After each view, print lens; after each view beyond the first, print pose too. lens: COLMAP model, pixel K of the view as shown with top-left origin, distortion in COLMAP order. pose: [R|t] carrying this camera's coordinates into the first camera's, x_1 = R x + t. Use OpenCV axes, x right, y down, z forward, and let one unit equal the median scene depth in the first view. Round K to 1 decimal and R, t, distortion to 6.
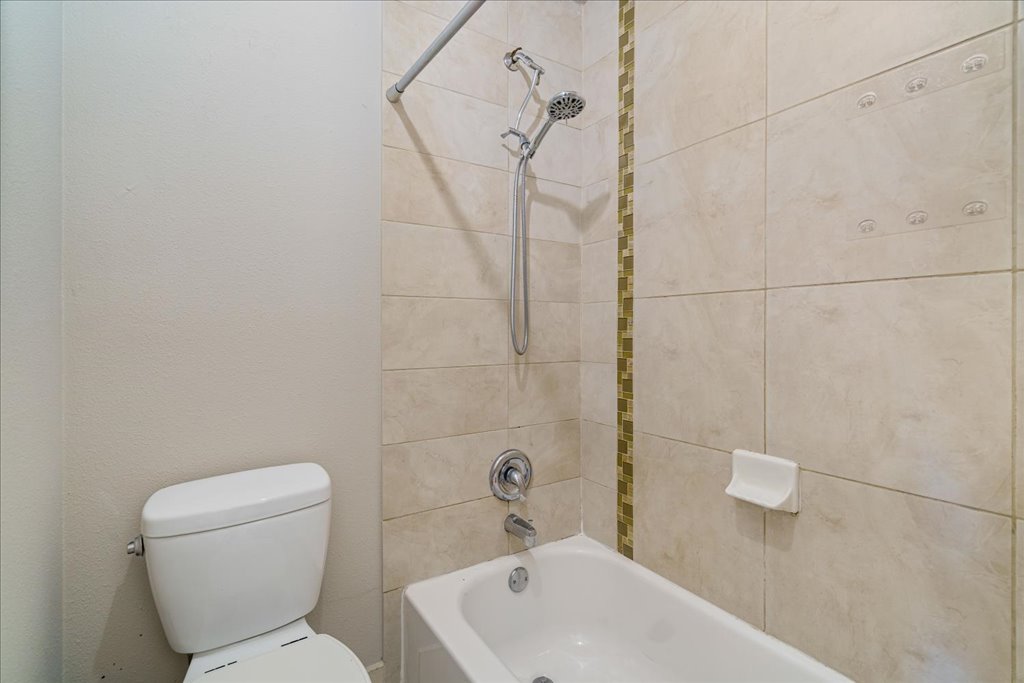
lens RADIAL K [[471.8, 0, 512.8], [0, 471.8, 333.9], [0, 0, 1]] dist [-0.000053, 0.000098]
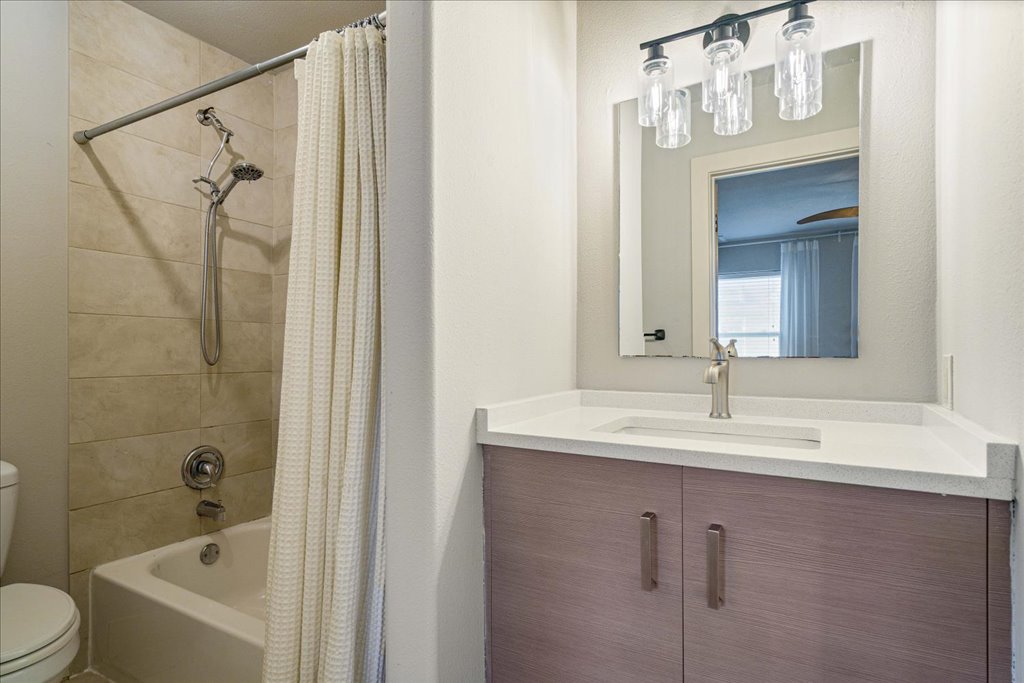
lens RADIAL K [[537.9, 0, 507.0], [0, 537.9, 351.8], [0, 0, 1]] dist [0.002714, 0.001889]
pose [[0.898323, -0.001344, 0.439334, 0.089278], [0.007194, 0.999906, -0.011652, 0.031456], [-0.439277, 0.013628, 0.898248, -0.562313]]
